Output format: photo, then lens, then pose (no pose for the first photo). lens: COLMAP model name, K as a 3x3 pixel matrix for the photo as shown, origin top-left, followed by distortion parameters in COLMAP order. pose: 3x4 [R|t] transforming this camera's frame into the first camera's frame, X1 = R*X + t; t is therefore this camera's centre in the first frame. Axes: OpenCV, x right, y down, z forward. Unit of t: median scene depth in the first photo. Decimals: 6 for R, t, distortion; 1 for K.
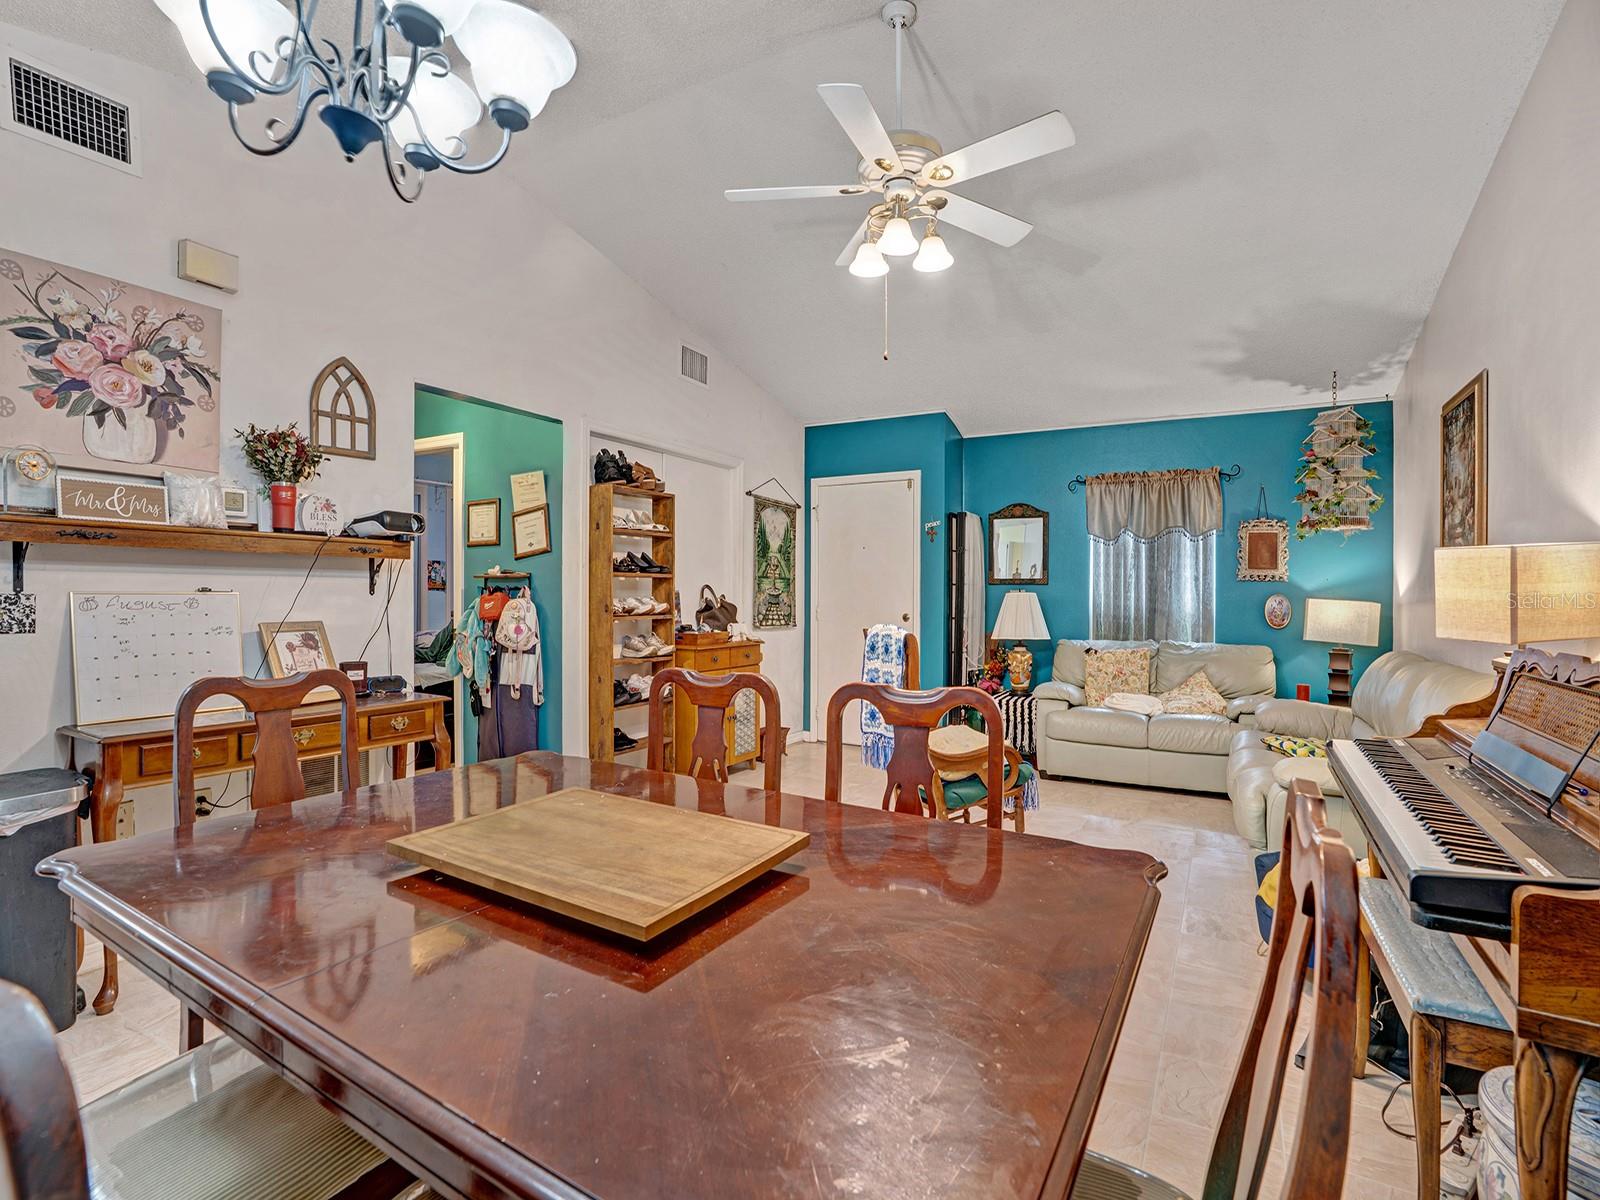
lens RADIAL K [[762.0, 0, 808.6], [0, 762.0, 573.8], [0, 0, 1]] dist [-0.039646, 0.007150]
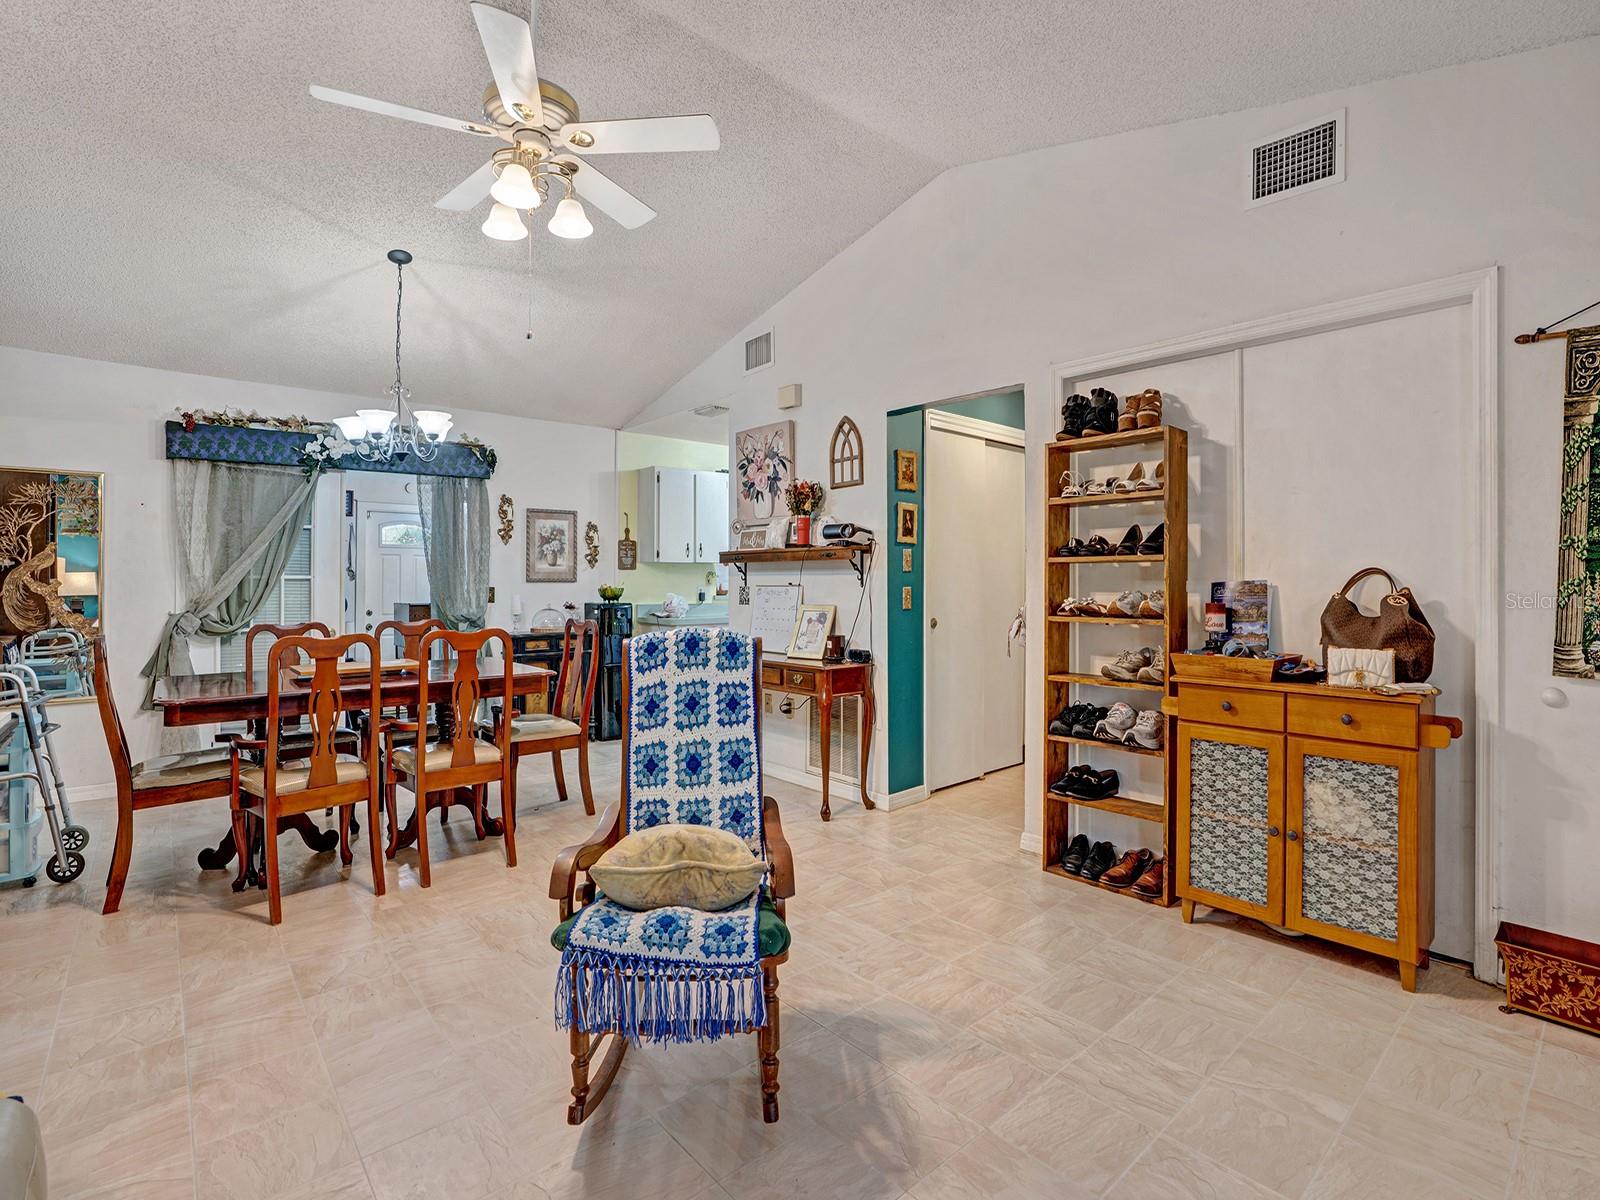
lens RADIAL K [[762.0, 0, 796.3], [0, 762.0, 571.8], [0, 0, 1]] dist [-0.039646, 0.007150]
pose [[-0.321984, -0.014727, -0.946630, 0.497551], [0.028114, 0.999289, -0.025109, 0.021767], [0.946328, -0.034698, -0.321341, 0.910479]]
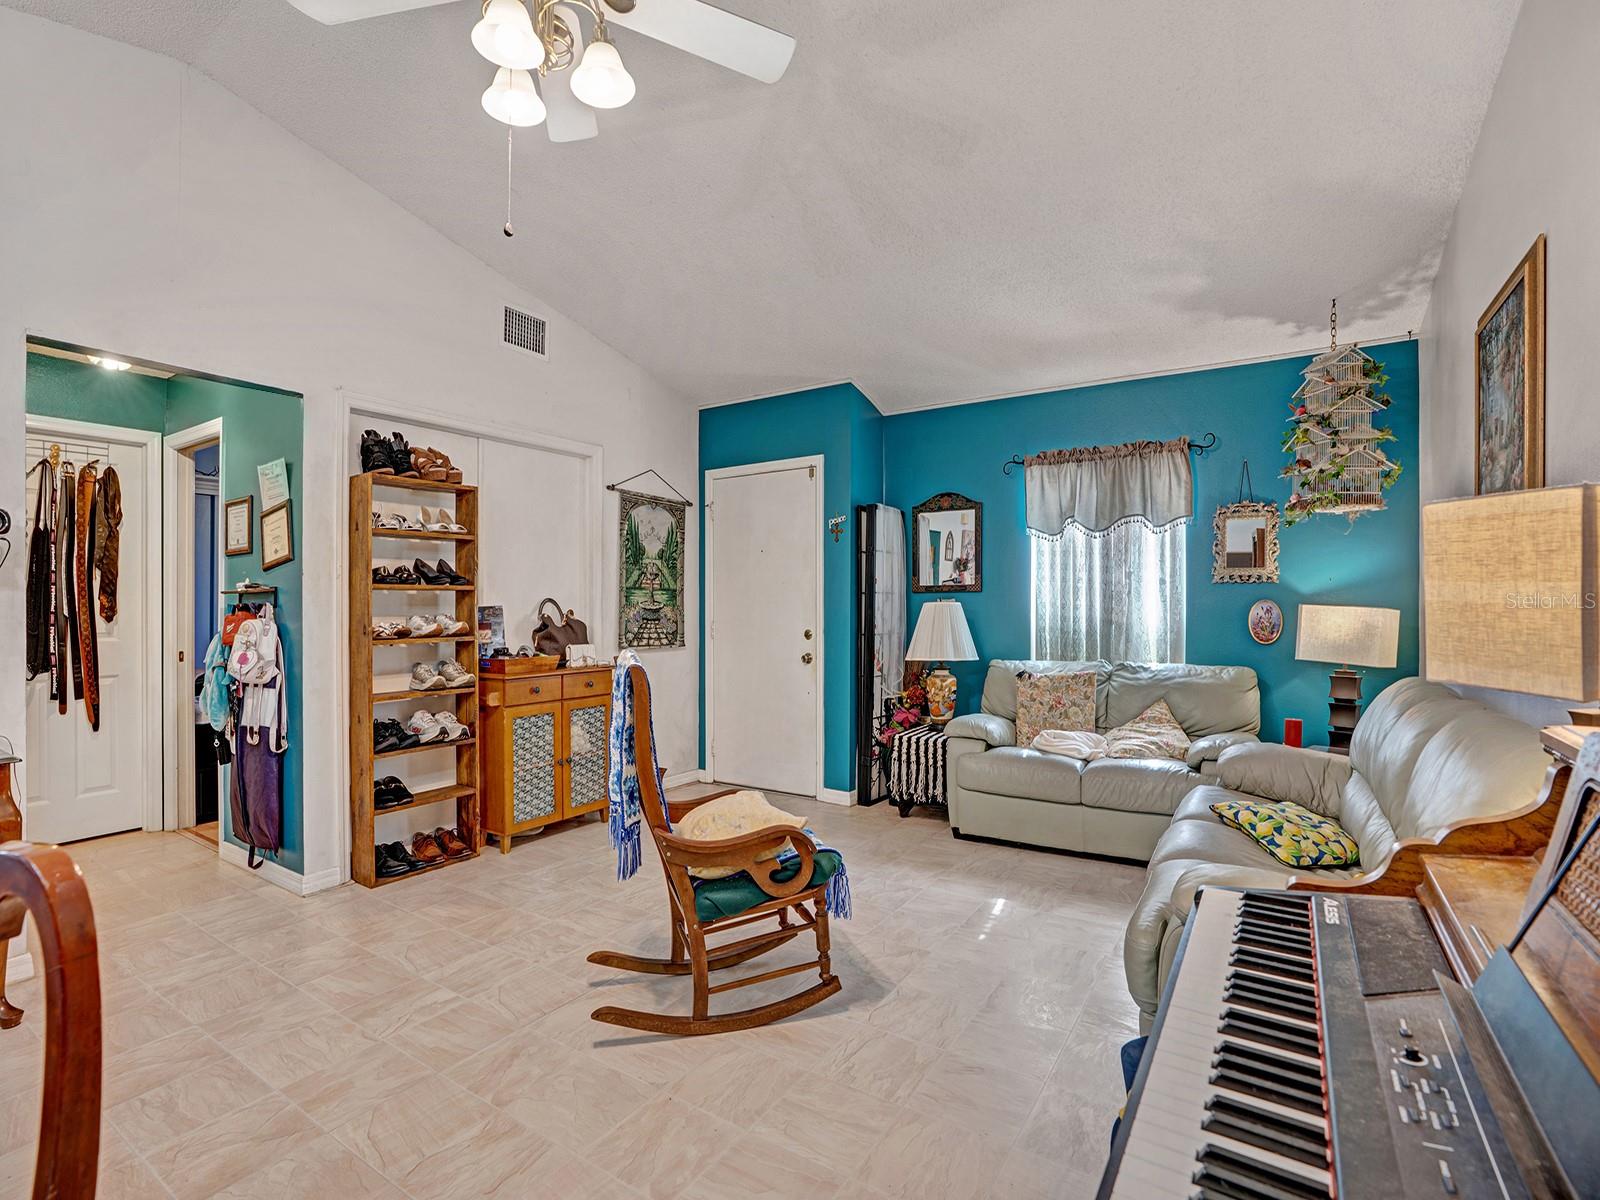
lens RADIAL K [[762.0, 0, 799.4], [0, 762.0, 598.1], [0, 0, 1]] dist [-0.039646, 0.007150]
pose [[0.998079, -0.014895, -0.060137, 0.212673], [0.015781, 0.999773, 0.014291, 0.007760], [0.059911, -0.015213, 0.998088, 0.222752]]
